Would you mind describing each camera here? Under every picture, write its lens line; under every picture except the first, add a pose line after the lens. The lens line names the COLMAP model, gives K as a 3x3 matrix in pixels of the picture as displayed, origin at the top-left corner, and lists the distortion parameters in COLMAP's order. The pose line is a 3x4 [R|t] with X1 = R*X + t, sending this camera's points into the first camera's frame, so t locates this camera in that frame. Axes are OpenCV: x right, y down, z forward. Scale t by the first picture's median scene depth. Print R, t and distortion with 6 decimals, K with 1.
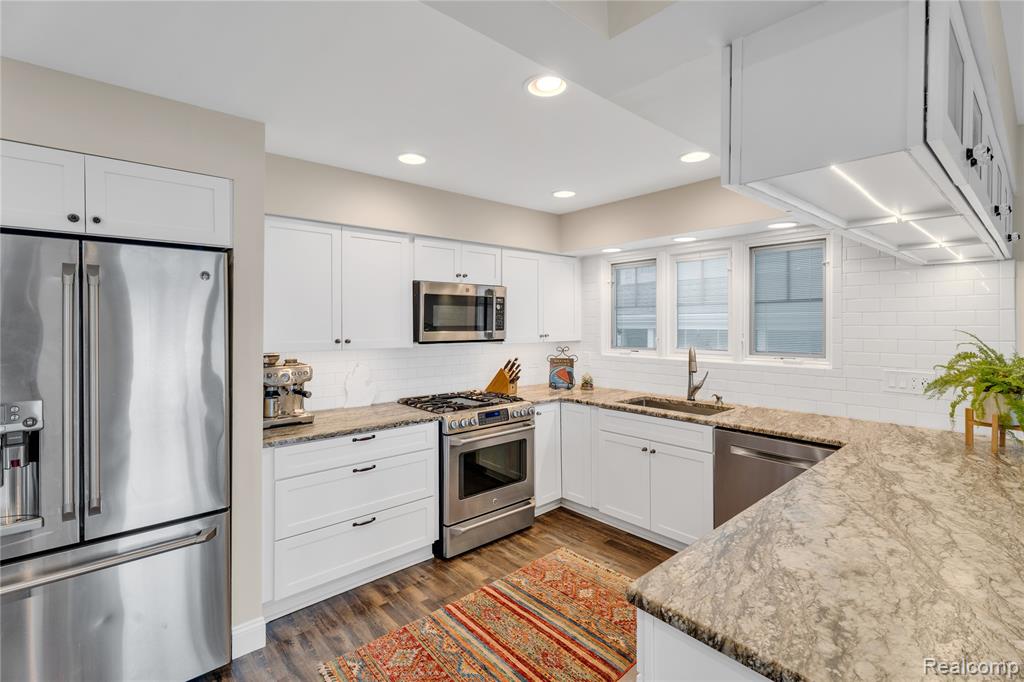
lens RADIAL K [[457.2, 0, 506.8], [0, 457.2, 321.8], [0, 0, 1]] dist [-0.002995, -0.001632]
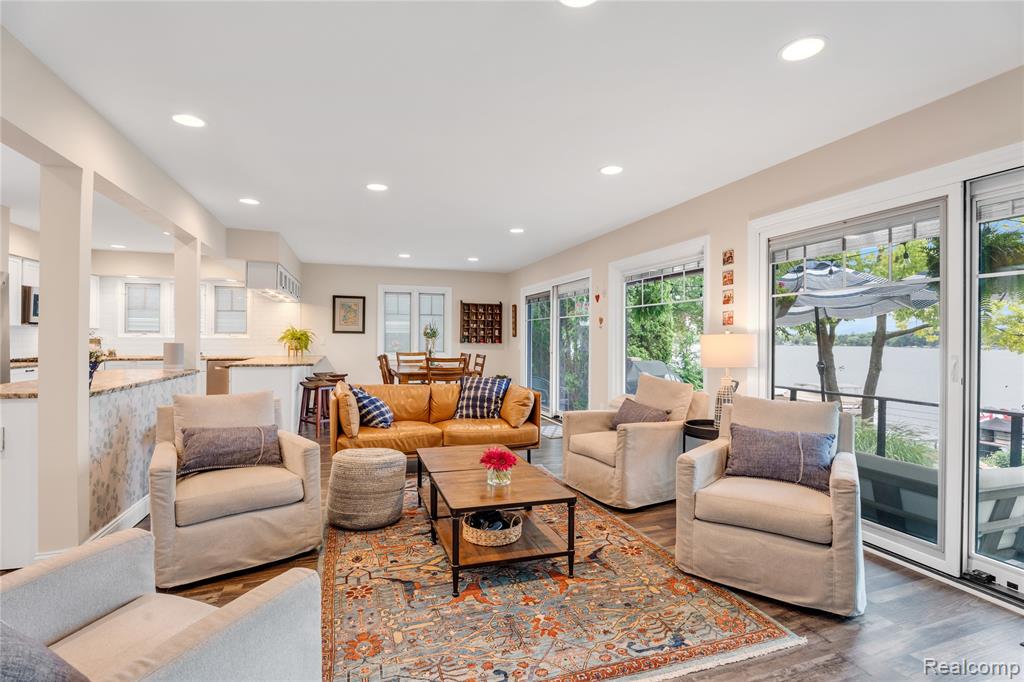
lens RADIAL K [[457.2, 0, 524.3], [0, 457.2, 340.2], [0, 0, 1]] dist [-0.002995, -0.001632]
pose [[0.352614, 0.002882, 0.935764, -1.076685], [-0.011238, 0.999936, 0.001154, 0.088024], [-0.935701, -0.010923, 0.352624, -1.274714]]
